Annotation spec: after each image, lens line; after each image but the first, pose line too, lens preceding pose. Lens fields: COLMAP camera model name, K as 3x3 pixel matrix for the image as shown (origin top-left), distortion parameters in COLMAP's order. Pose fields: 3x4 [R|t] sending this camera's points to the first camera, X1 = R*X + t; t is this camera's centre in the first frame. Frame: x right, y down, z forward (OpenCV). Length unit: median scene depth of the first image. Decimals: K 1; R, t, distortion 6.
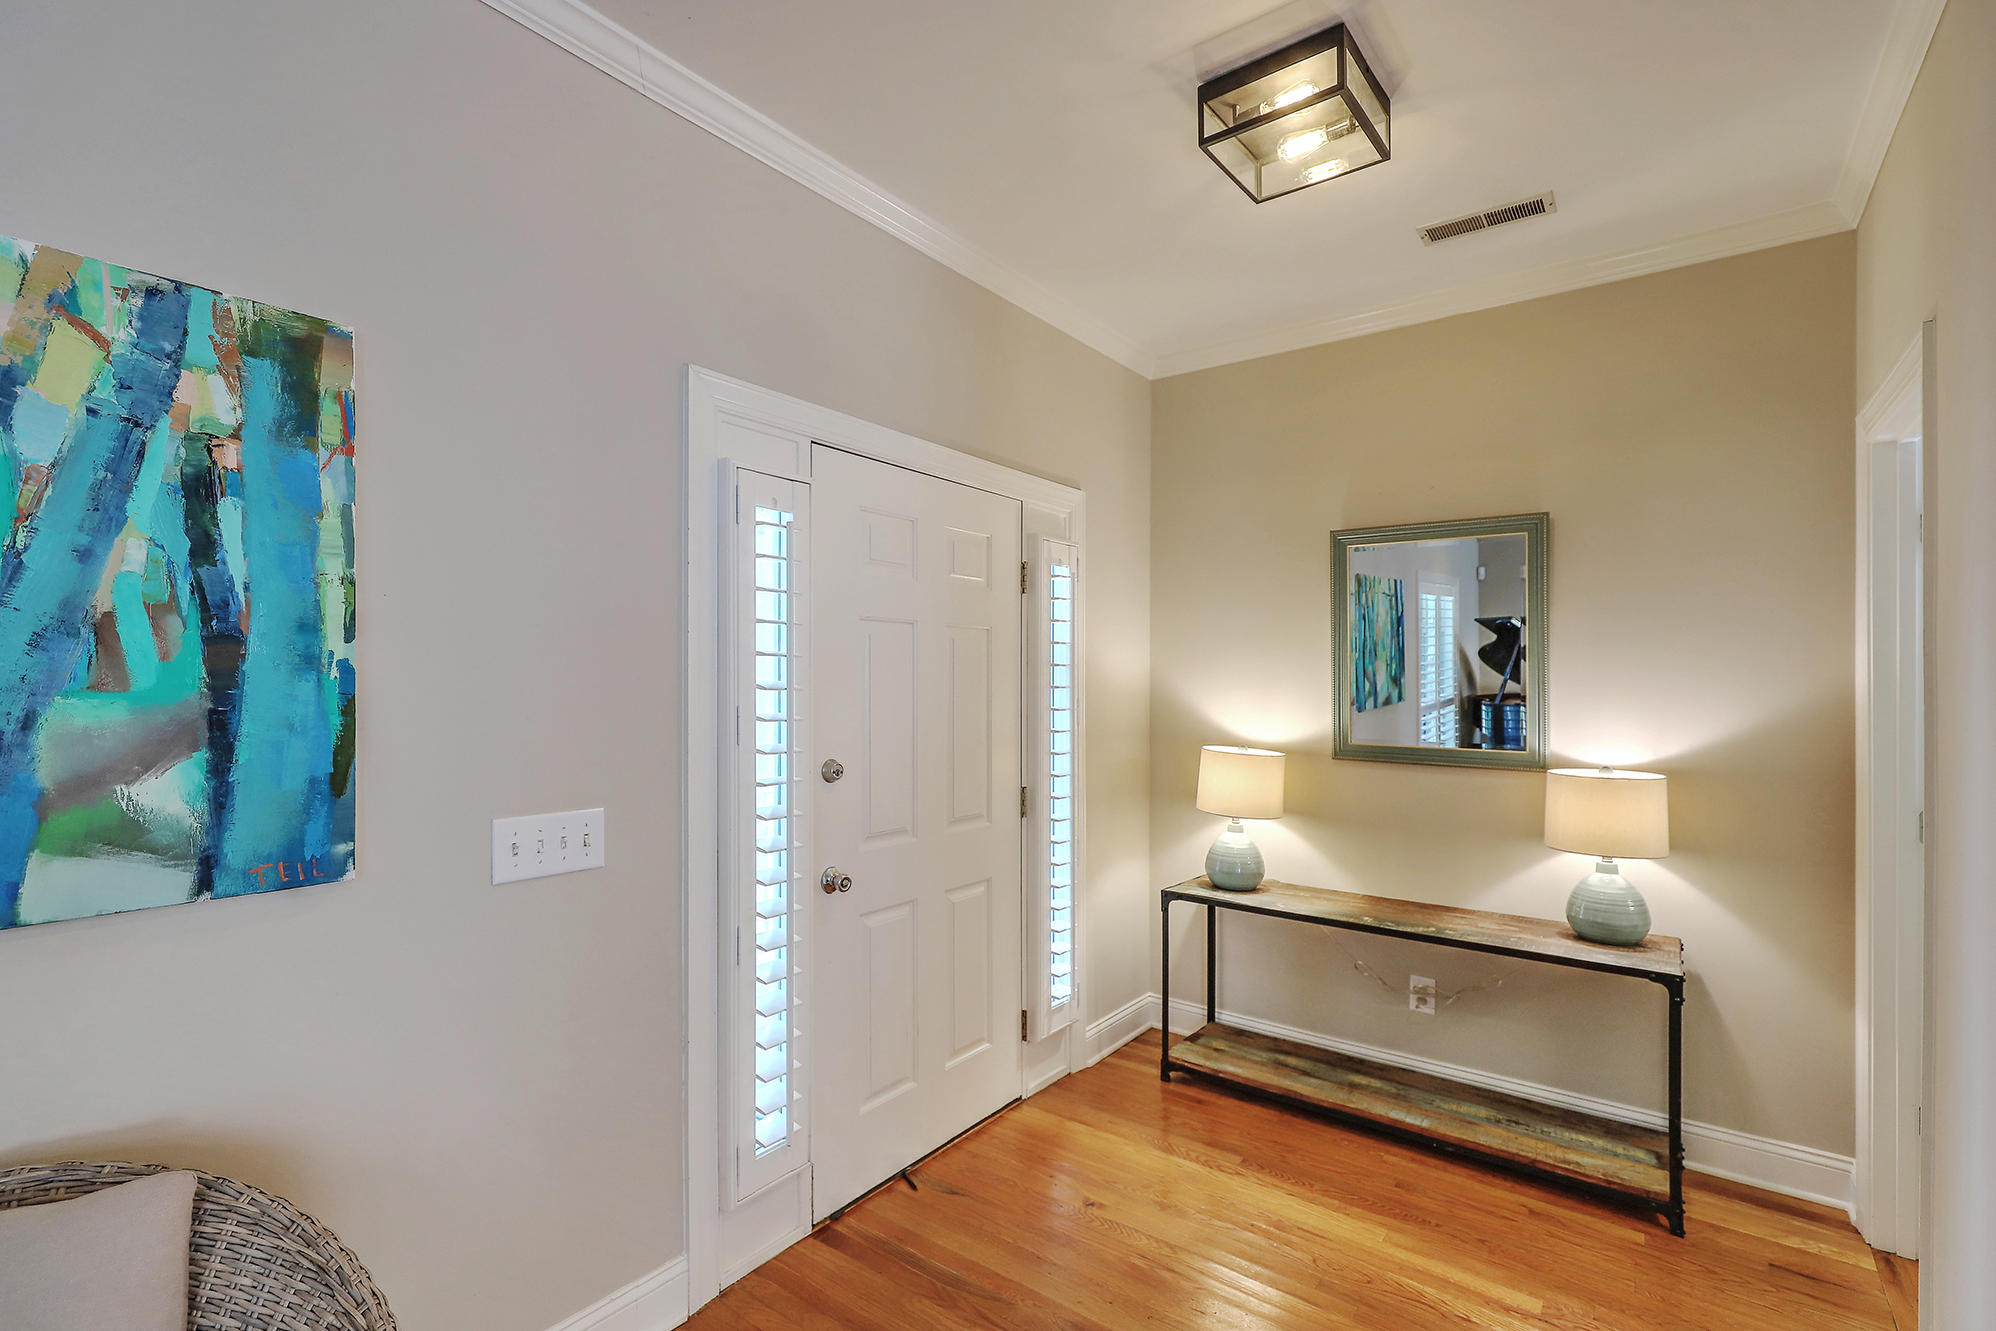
lens RADIAL K [[906.1, 0, 998.0], [0, 906.1, 665.5], [0, 0, 1]] dist [-0.000850, -0.000029]
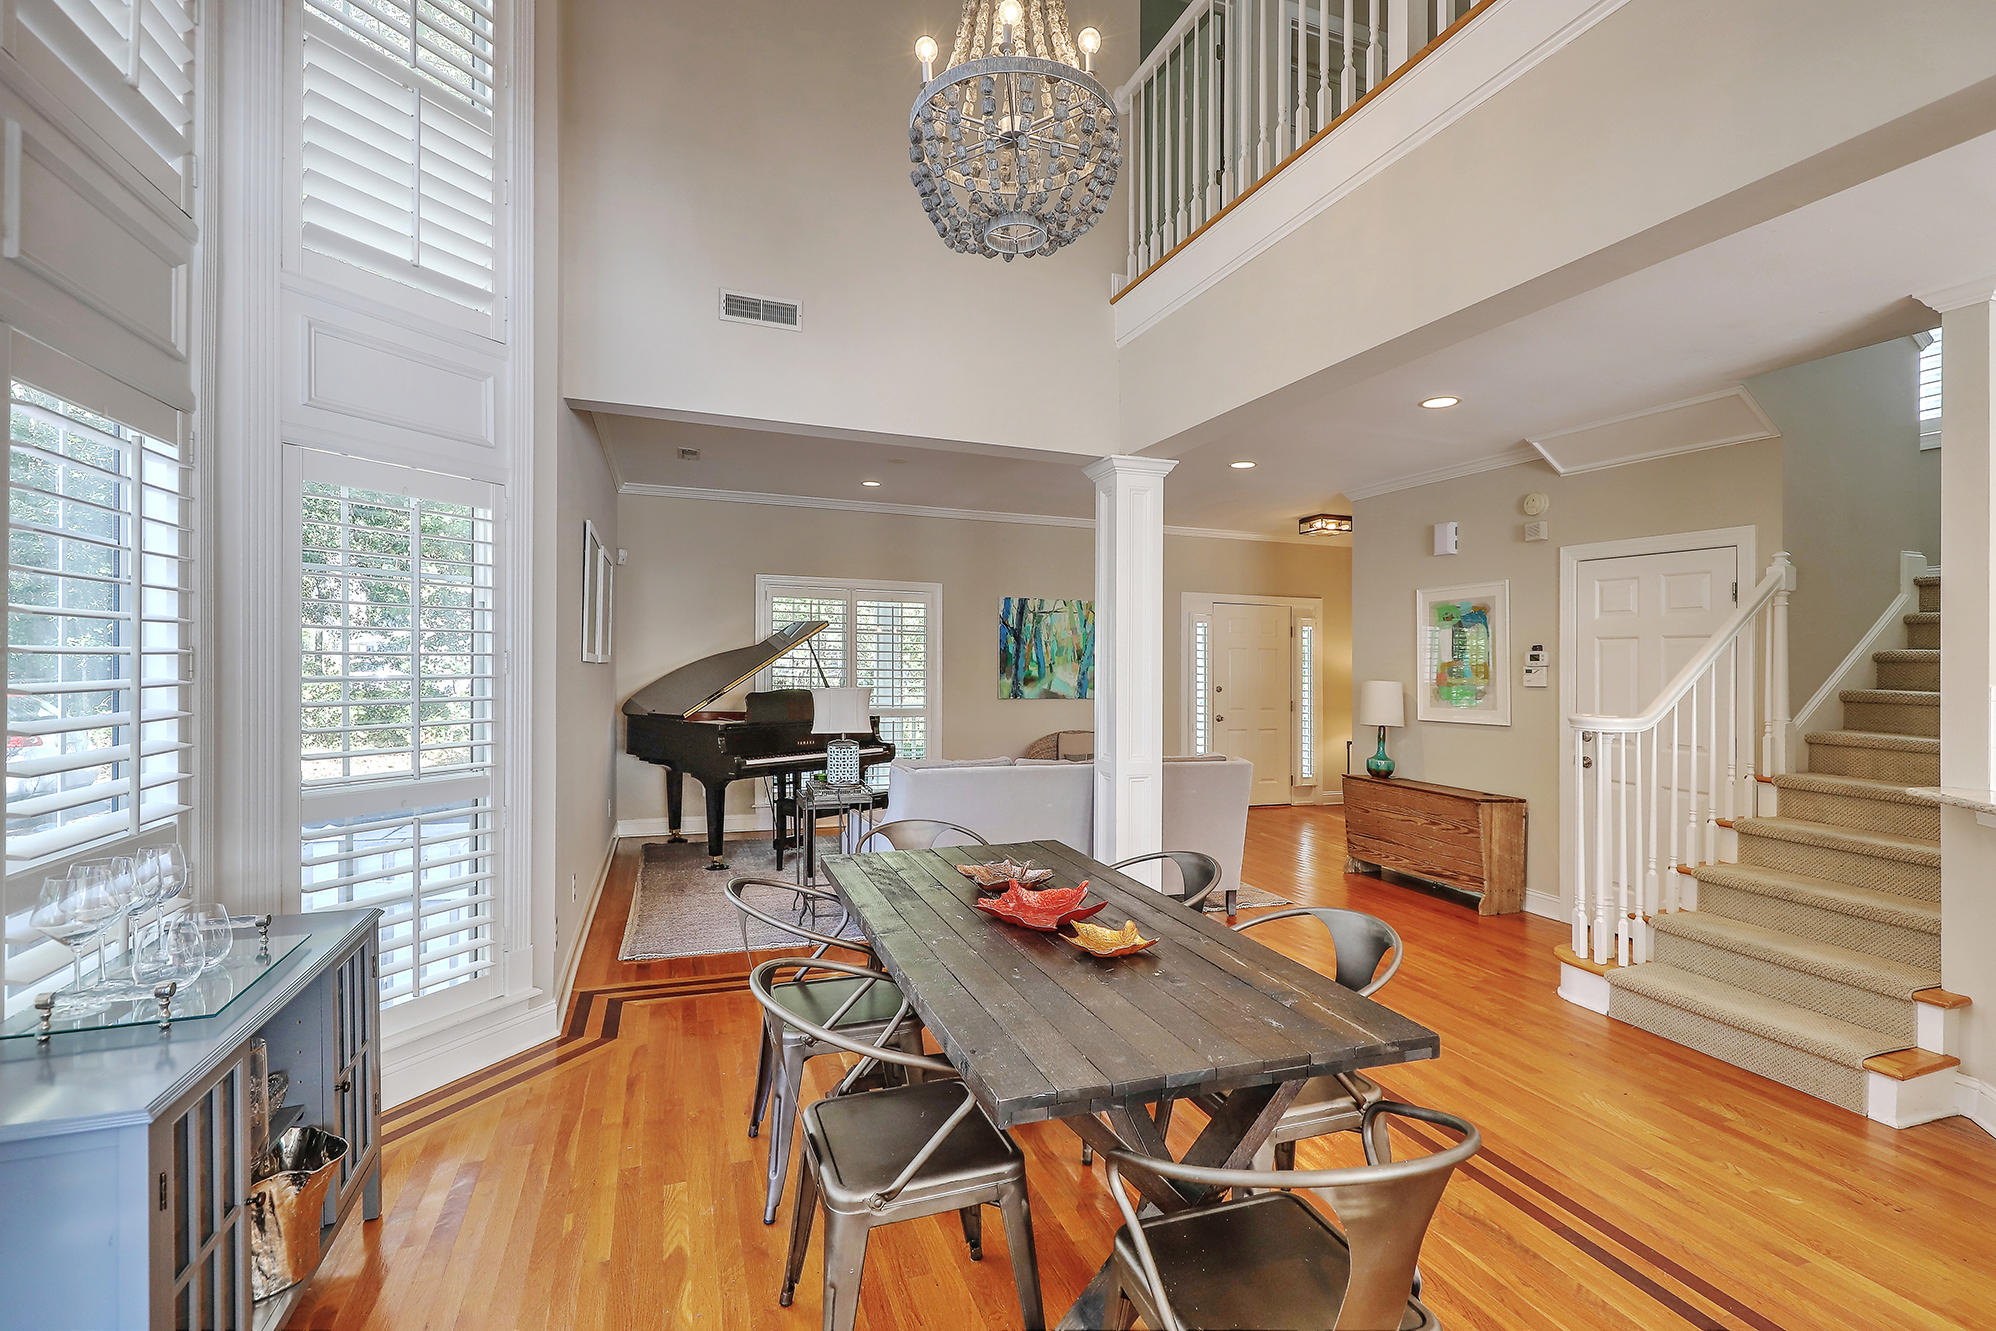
lens RADIAL K [[914.7, 0, 995.1], [0, 914.7, 654.9], [0, 0, 1]] dist [-0.000493, -0.000022]
pose [[0.841884, 0.003025, -0.539650, 1.087548], [-0.002508, 0.999995, 0.001692, -0.029376], [0.539653, -0.000071, 0.841887, -2.710724]]
